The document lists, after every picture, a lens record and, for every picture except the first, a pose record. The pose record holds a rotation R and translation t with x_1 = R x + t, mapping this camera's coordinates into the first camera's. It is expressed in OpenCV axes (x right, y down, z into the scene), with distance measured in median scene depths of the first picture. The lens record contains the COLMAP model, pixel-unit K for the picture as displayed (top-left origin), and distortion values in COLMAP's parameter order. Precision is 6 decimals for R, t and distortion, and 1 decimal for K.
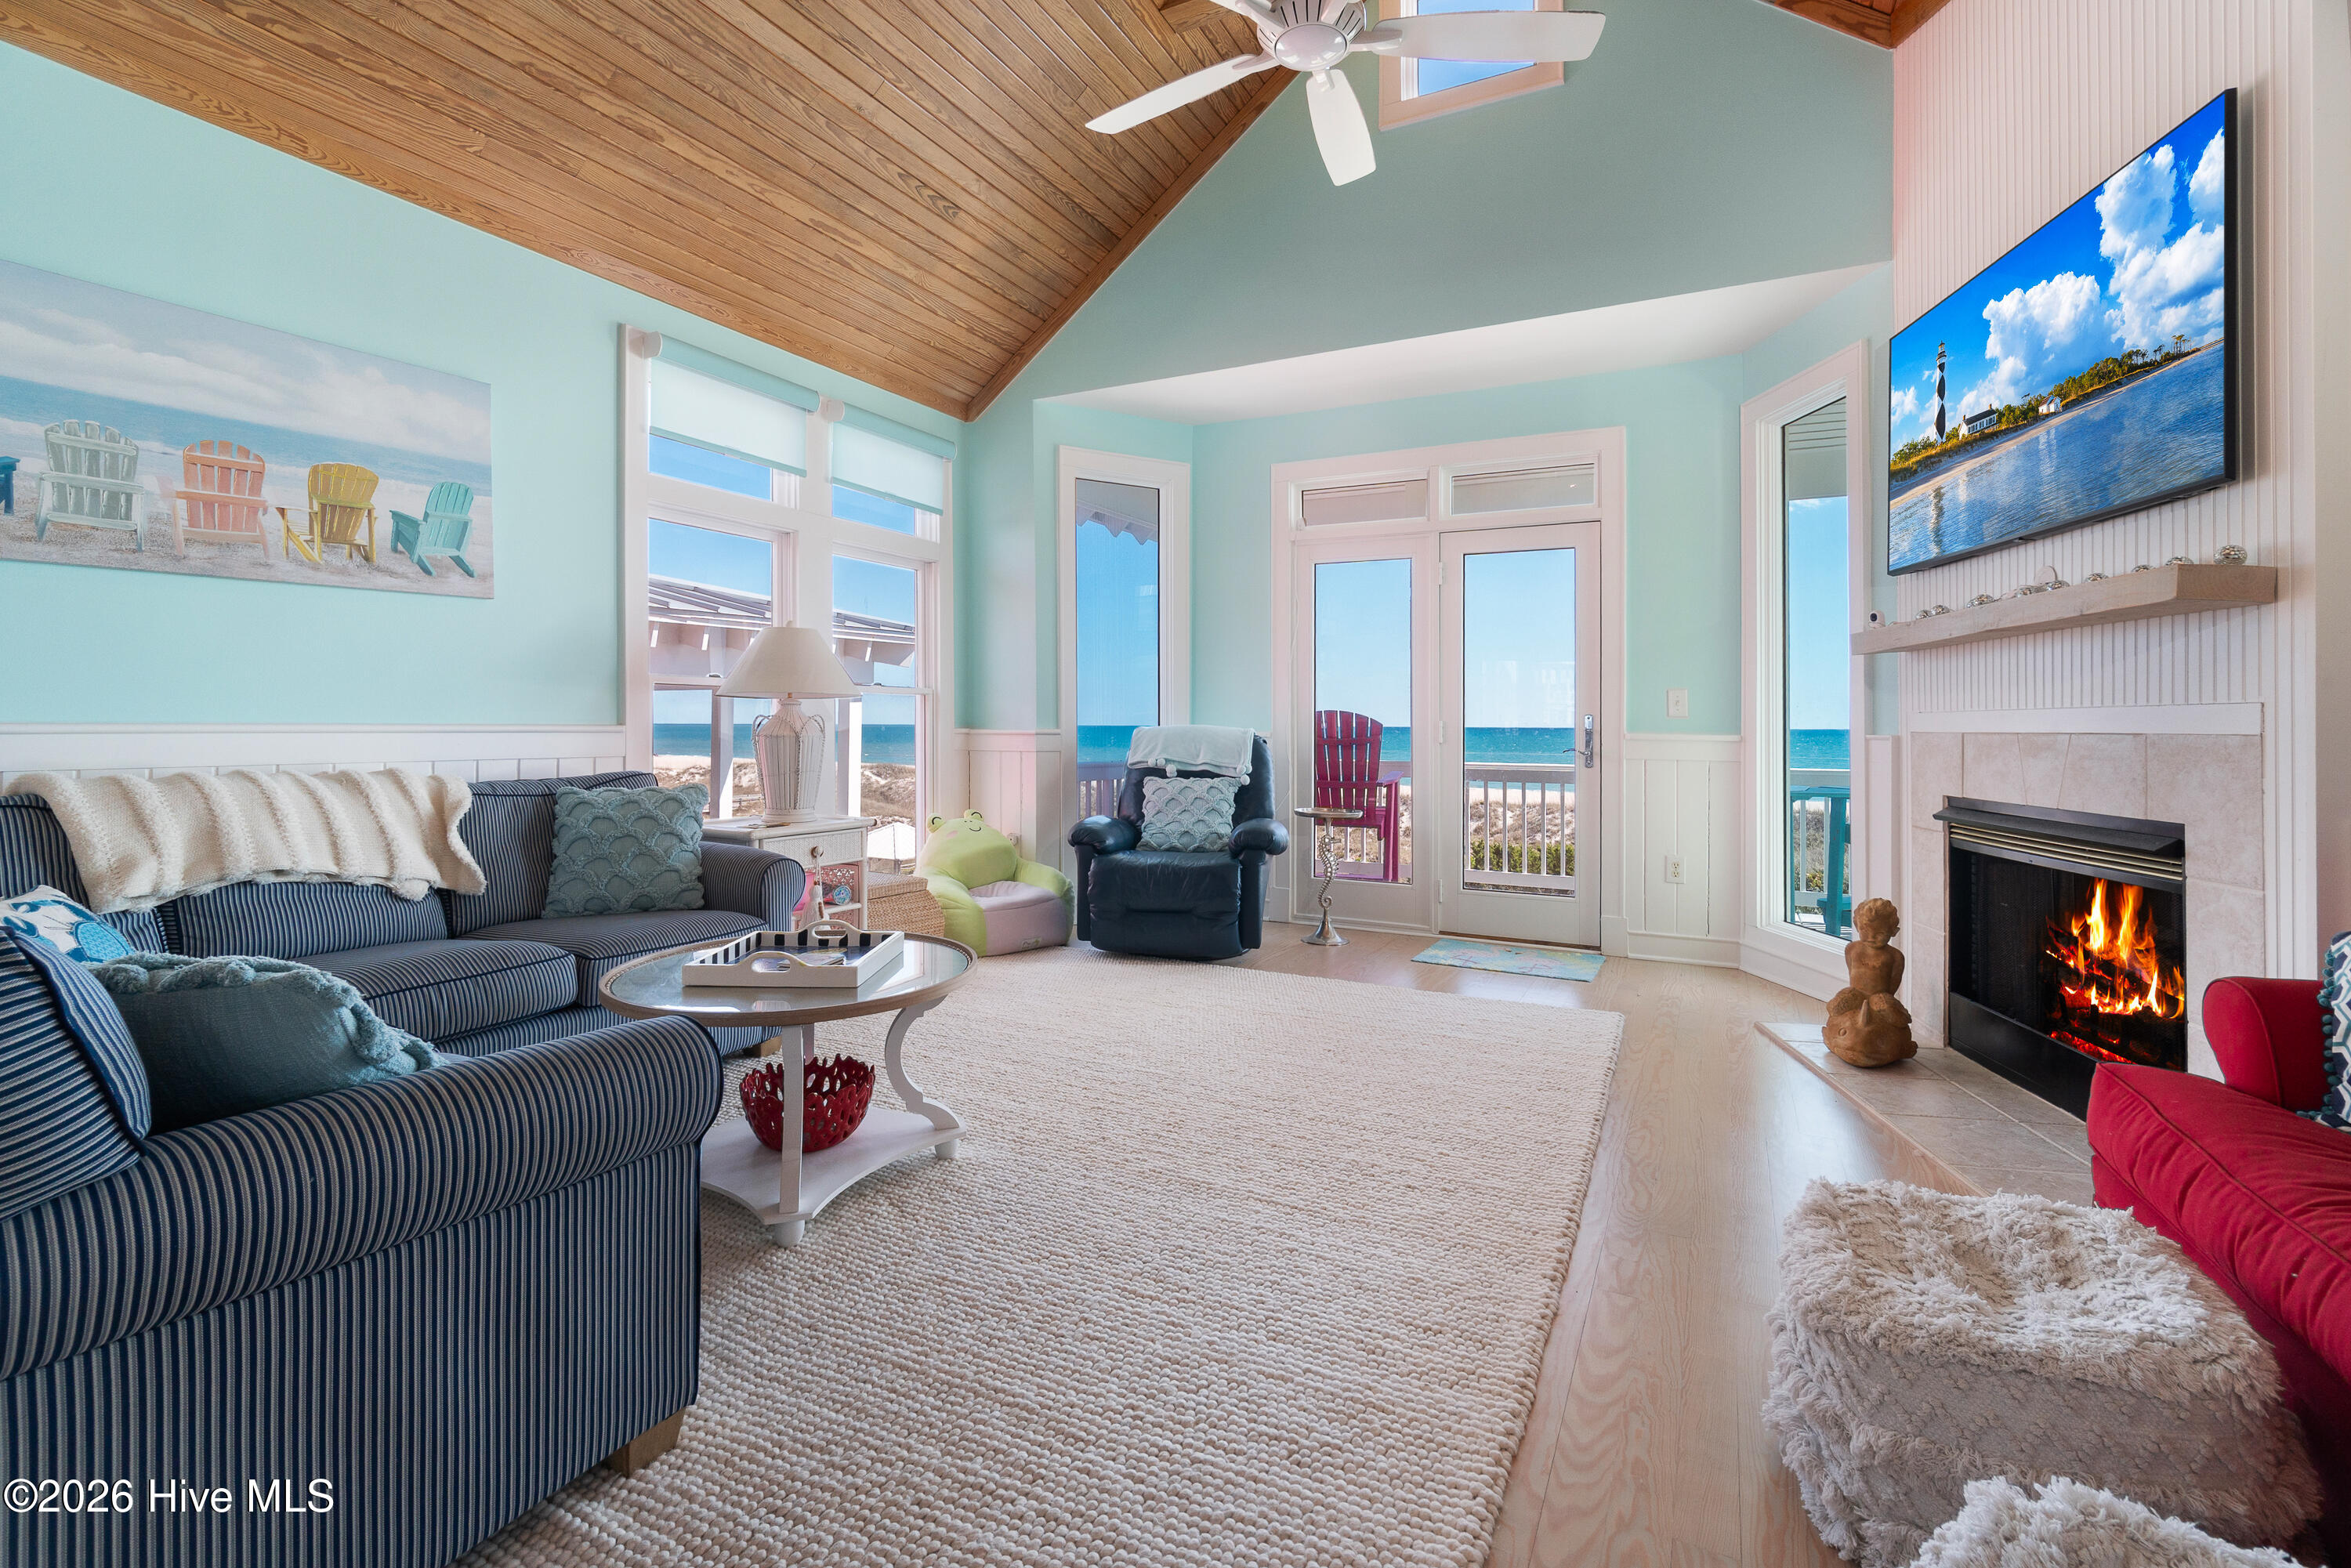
lens RADIAL K [[1120.7, 0, 1122.4], [0, 1120.7, 705.6], [0, 0, 1]] dist [0.004544, 0.000210]
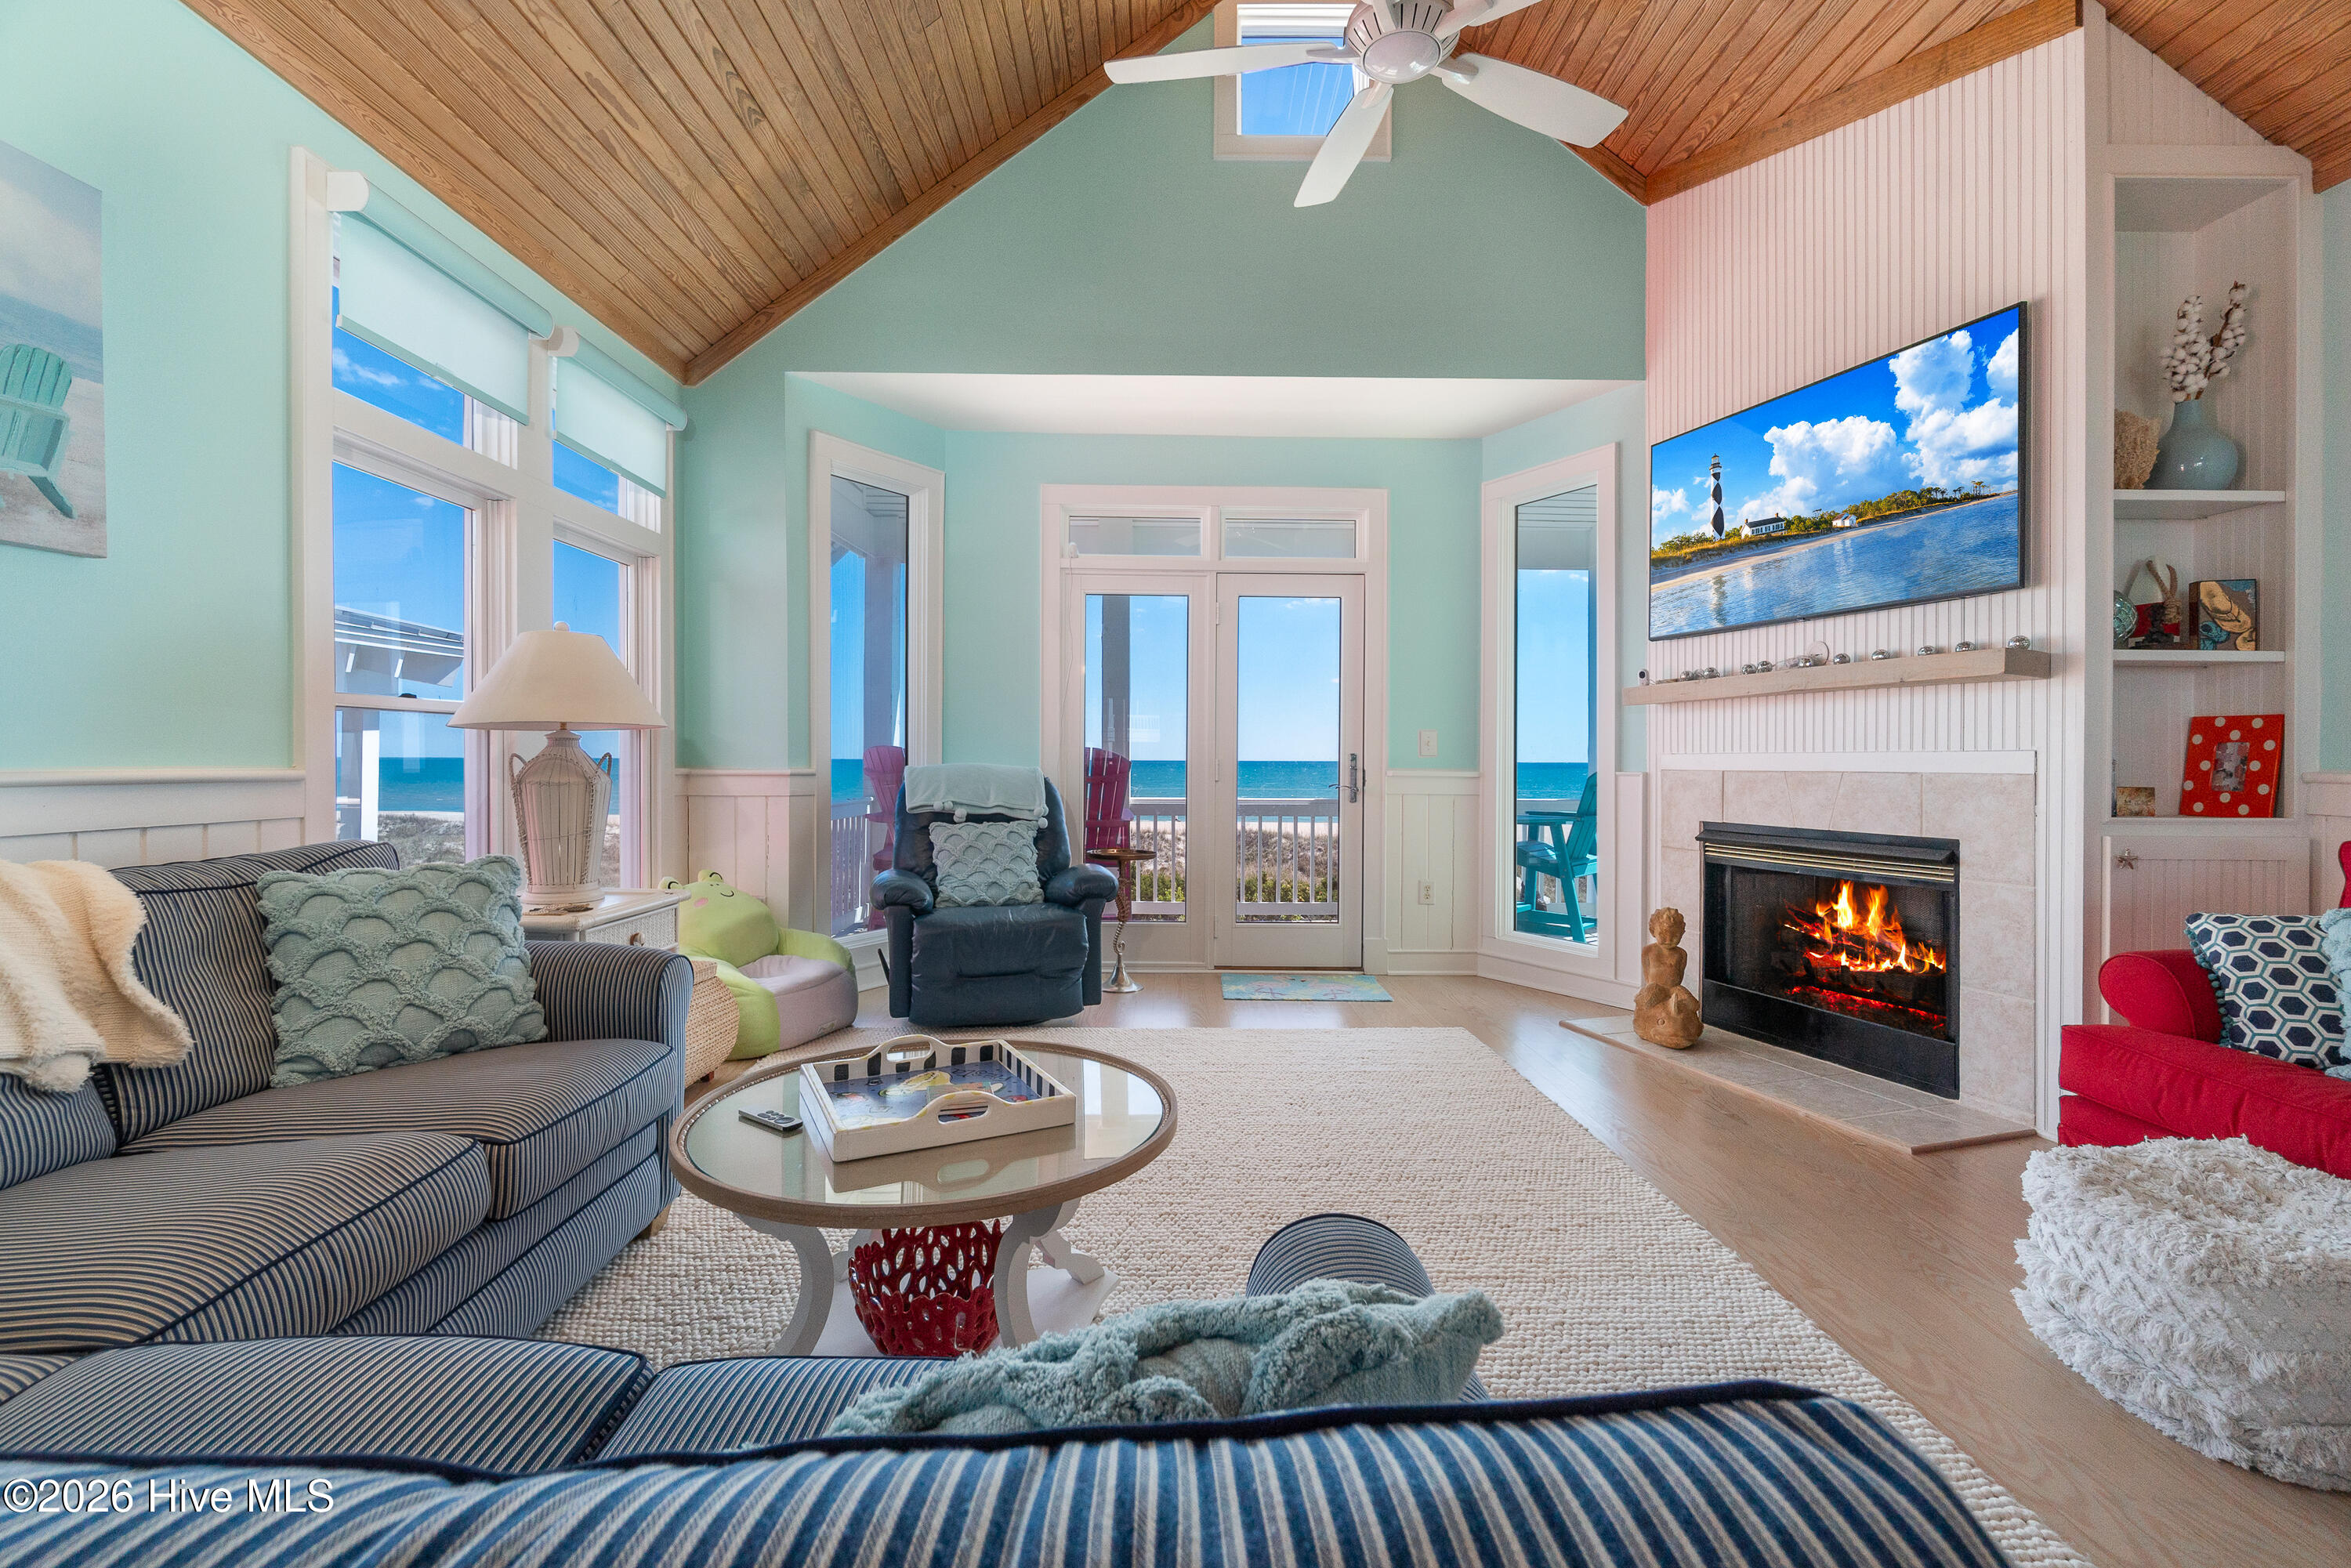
lens RADIAL K [[1120.7, 0, 1188.5], [0, 1120.7, 735.5], [0, 0, 1]] dist [0.004544, 0.000210]
pose [[0.863425, 0.009480, 0.504387, -0.351830], [-0.008937, 0.999954, -0.003495, -0.004652], [-0.504397, -0.001490, 0.863470, 0.195061]]
